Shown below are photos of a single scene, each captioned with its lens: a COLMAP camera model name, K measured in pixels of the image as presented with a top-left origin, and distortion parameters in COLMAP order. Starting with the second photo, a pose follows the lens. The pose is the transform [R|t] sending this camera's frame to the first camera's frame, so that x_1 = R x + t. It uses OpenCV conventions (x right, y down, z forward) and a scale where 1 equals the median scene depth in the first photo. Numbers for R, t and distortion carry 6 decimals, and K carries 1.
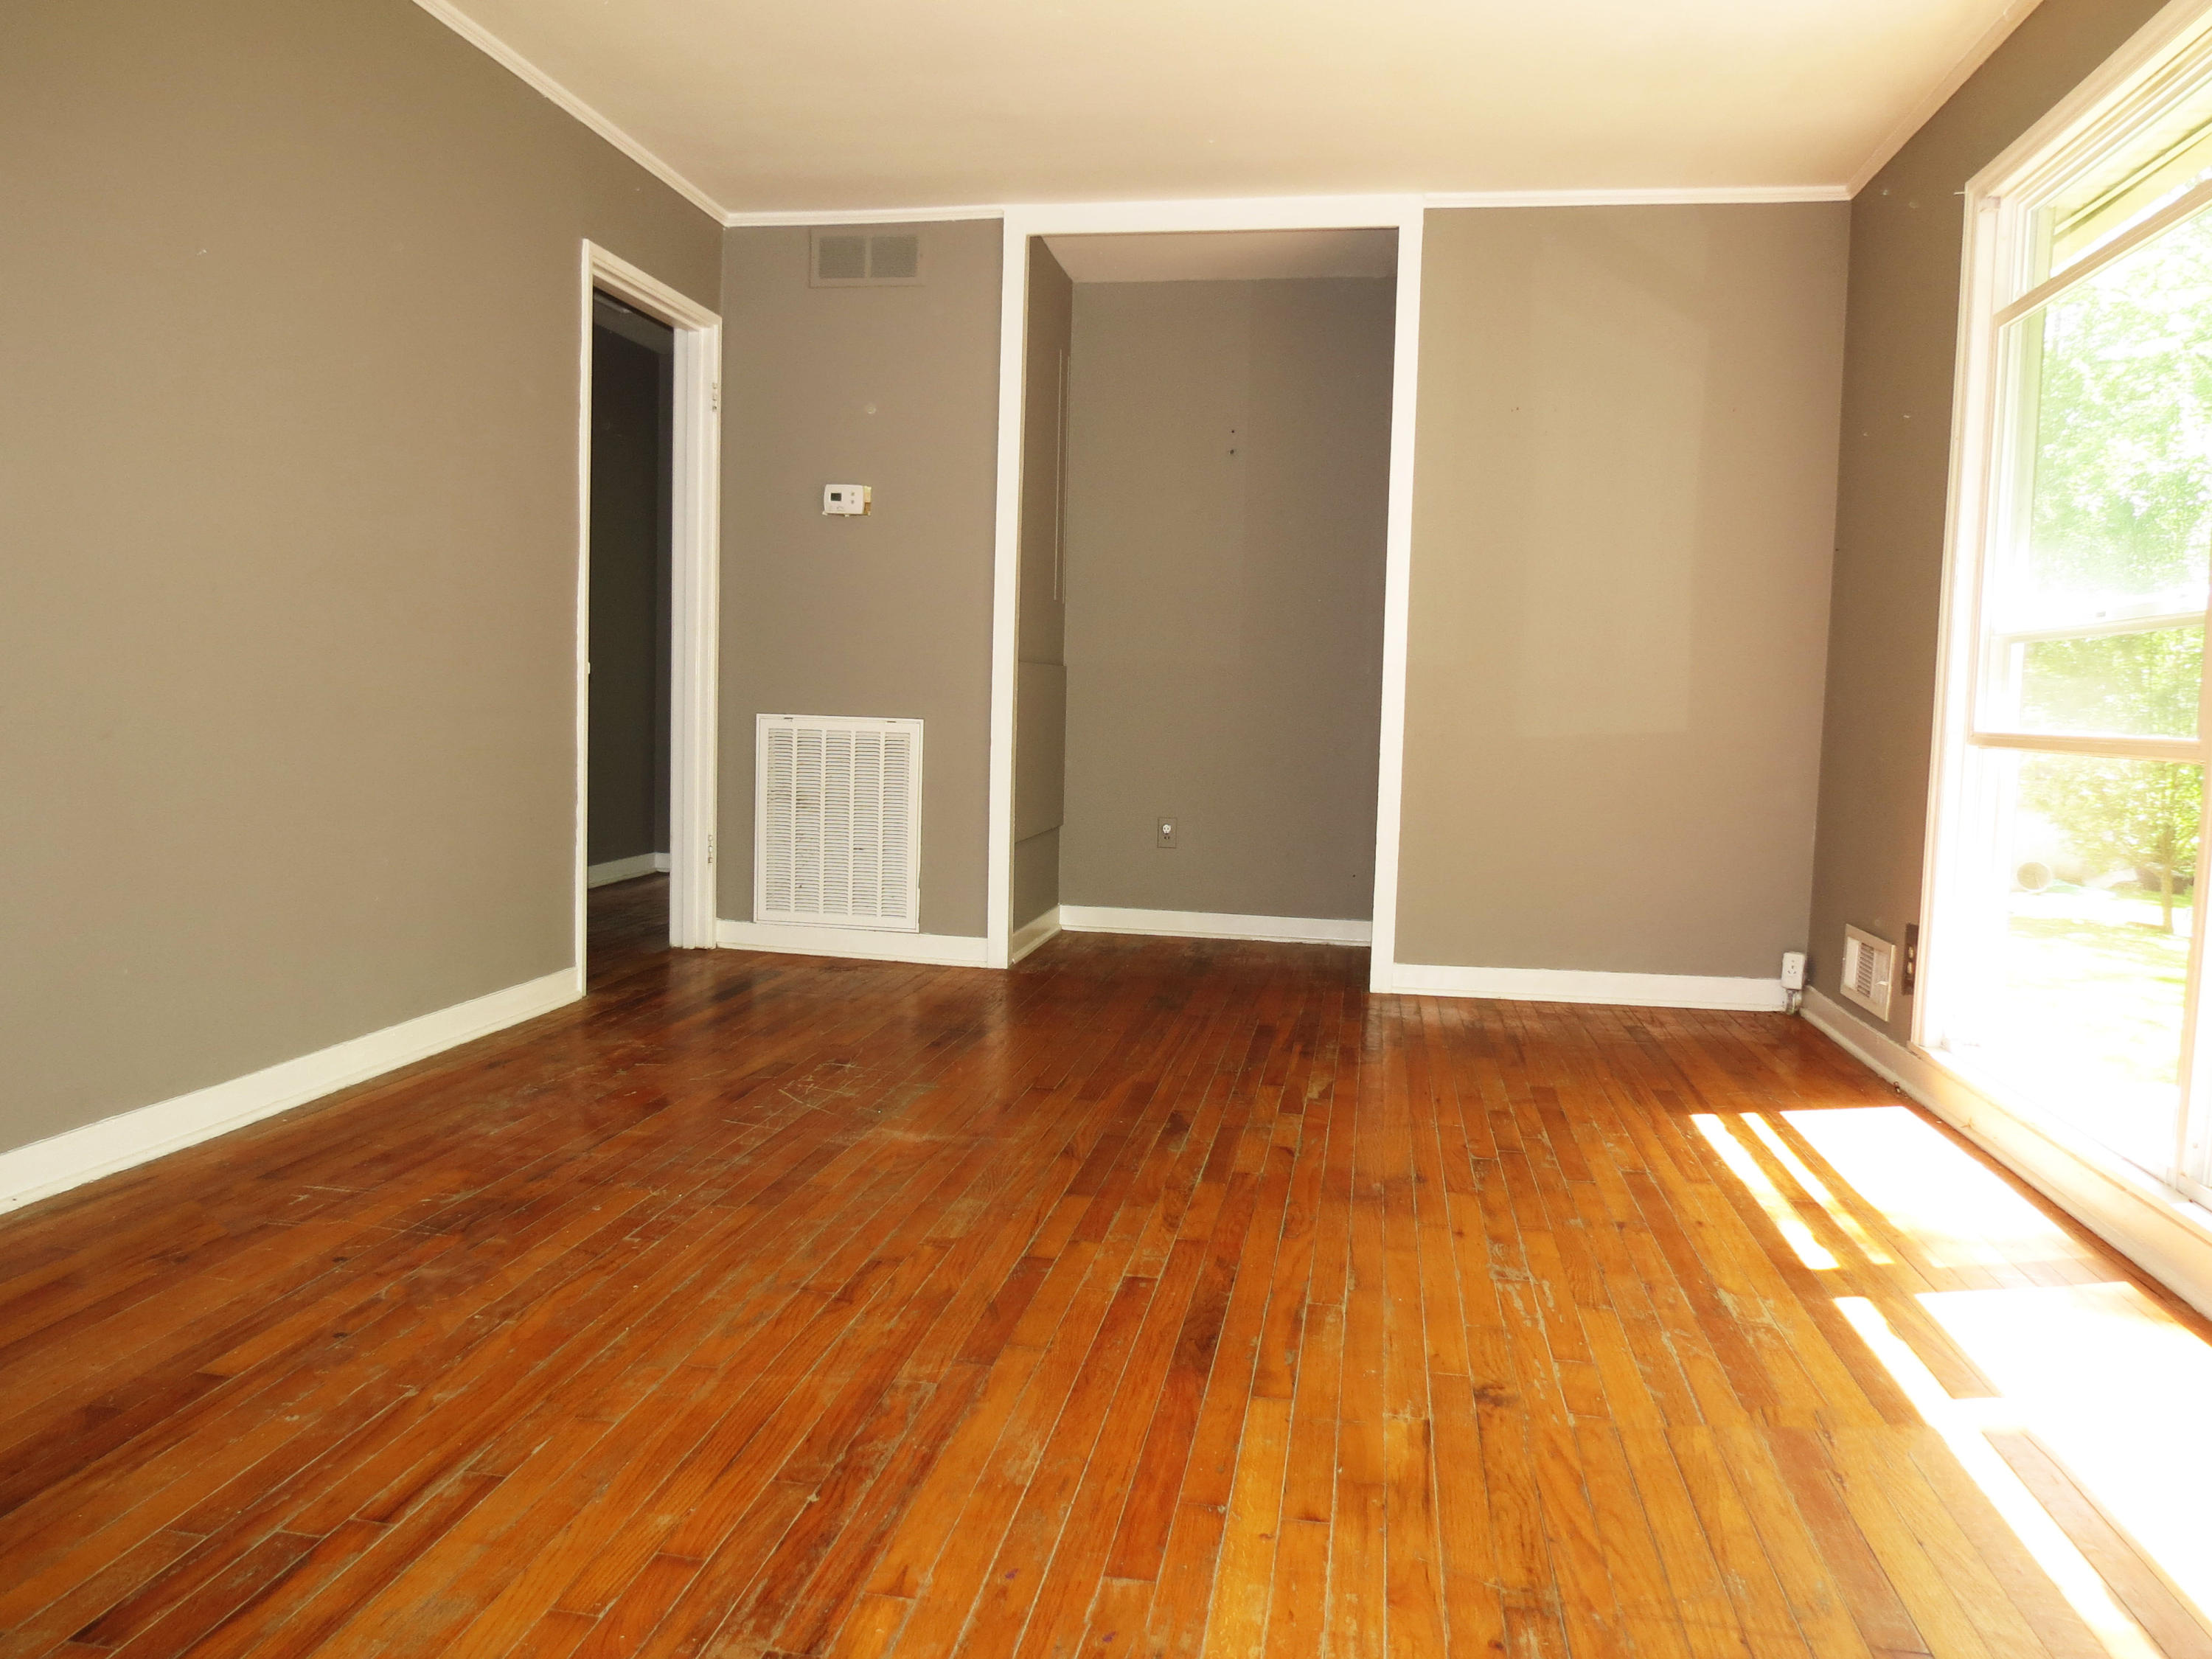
lens RADIAL K [[1562.1, 0, 1103.1], [0, 1562.1, 819.7], [0, 0, 1]] dist [-0.058070, 0.030311]
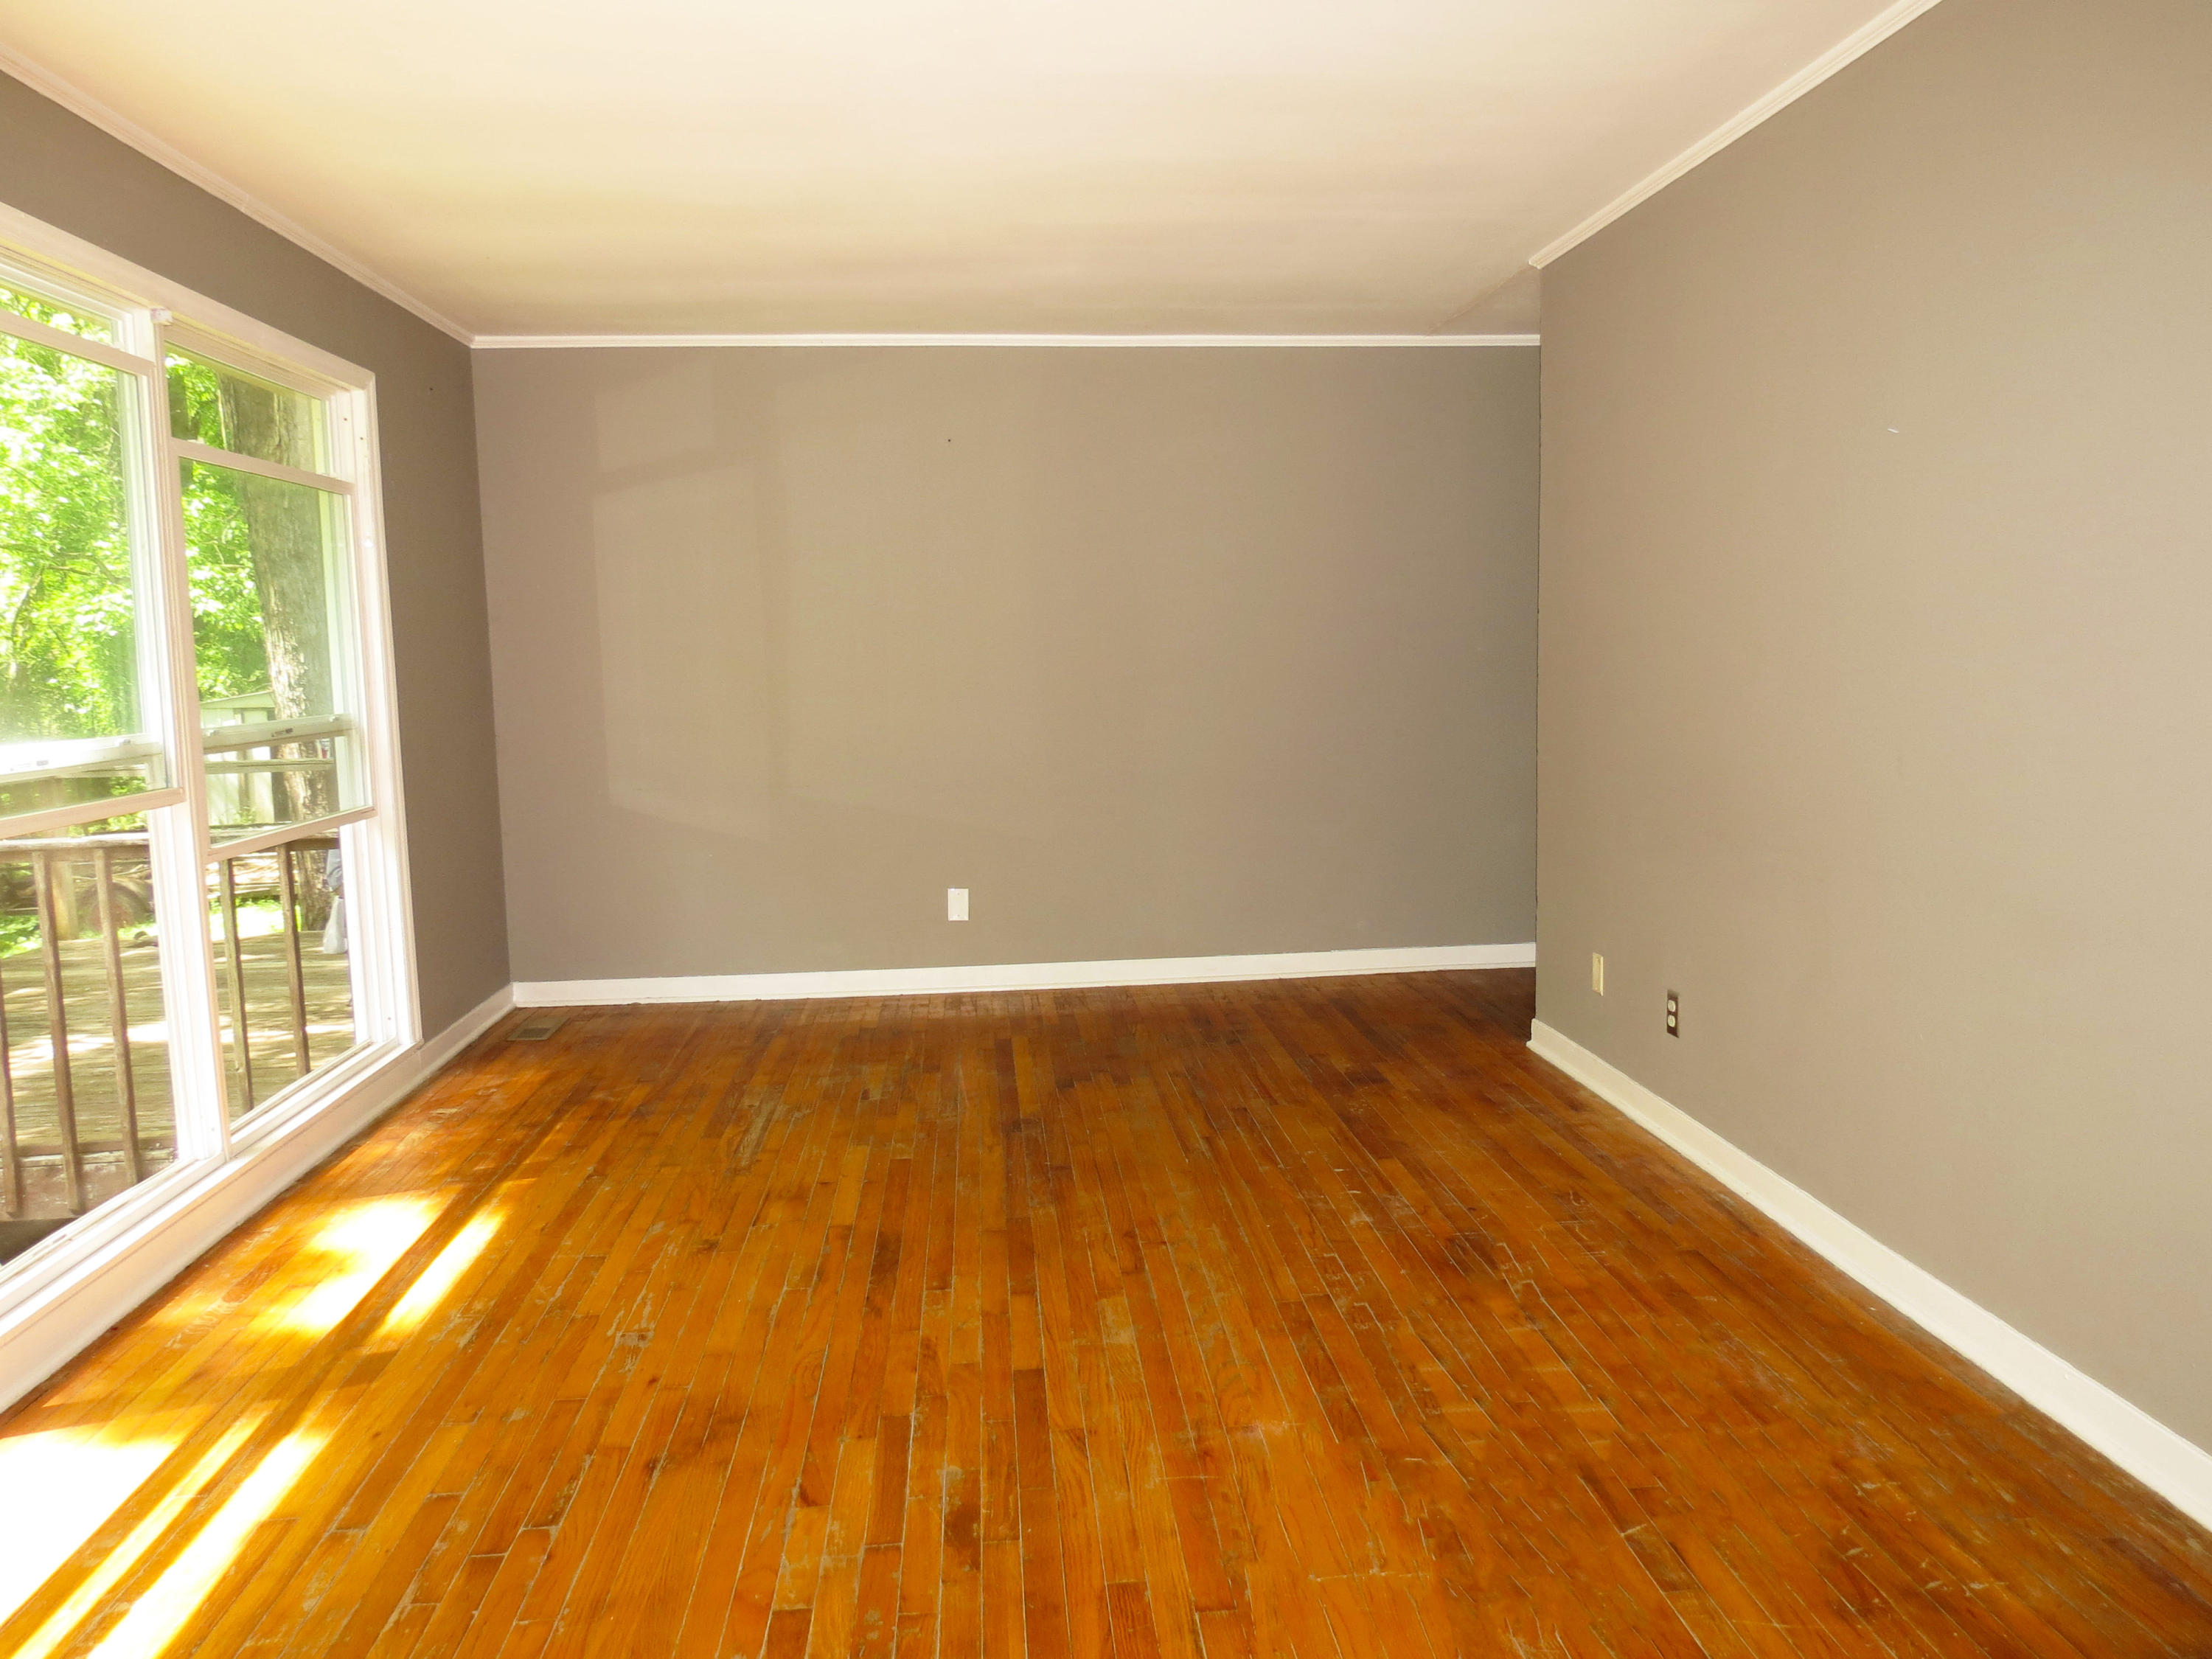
lens RADIAL K [[1562.1, 0, 1103.1], [0, 1562.1, 819.7], [0, 0, 1]] dist [-0.058070, 0.030311]
pose [[-0.967733, 0.014931, -0.251534, 0.186364], [-0.031073, 0.983552, 0.177934, -0.288166], [0.250053, 0.180009, -0.951352, 1.932066]]
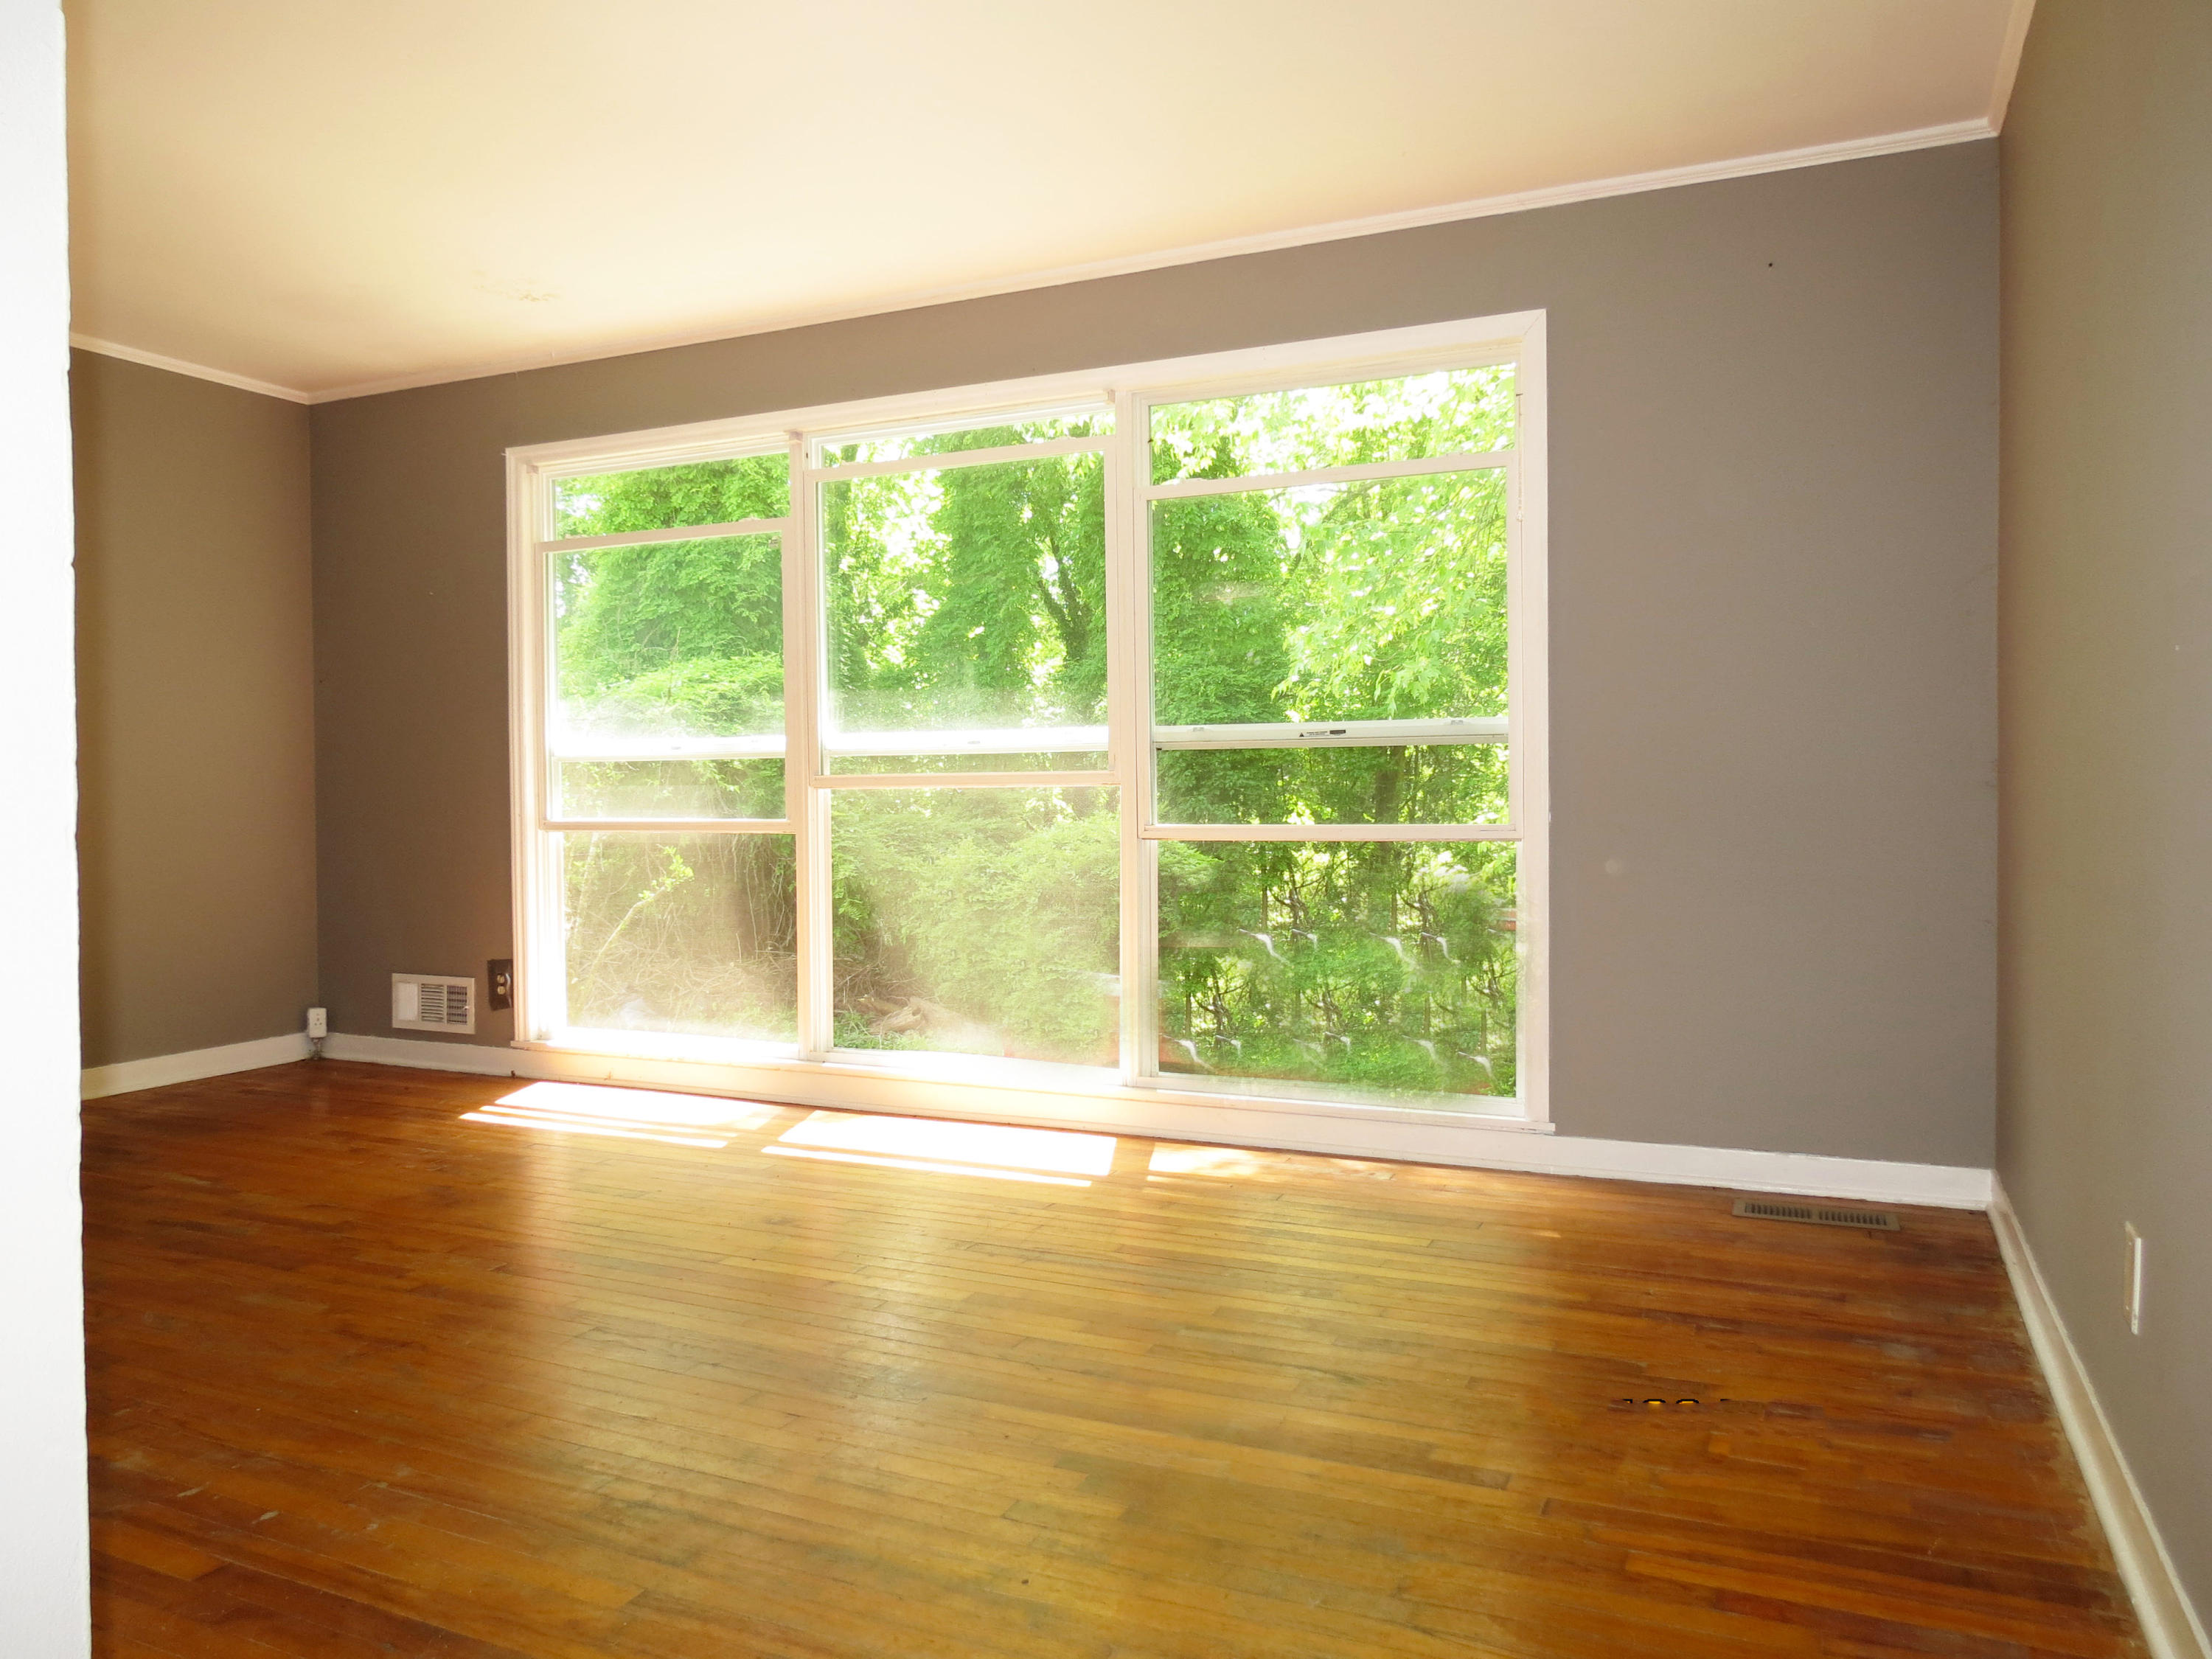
lens RADIAL K [[1562.1, 0, 1103.1], [0, 1562.1, 819.7], [0, 0, 1]] dist [-0.058070, 0.030311]
pose [[0.259881, -0.048368, 0.964429, -0.952980], [0.092320, 0.995414, 0.025045, -0.060058], [-0.961217, 0.082527, 0.263154, 0.113514]]
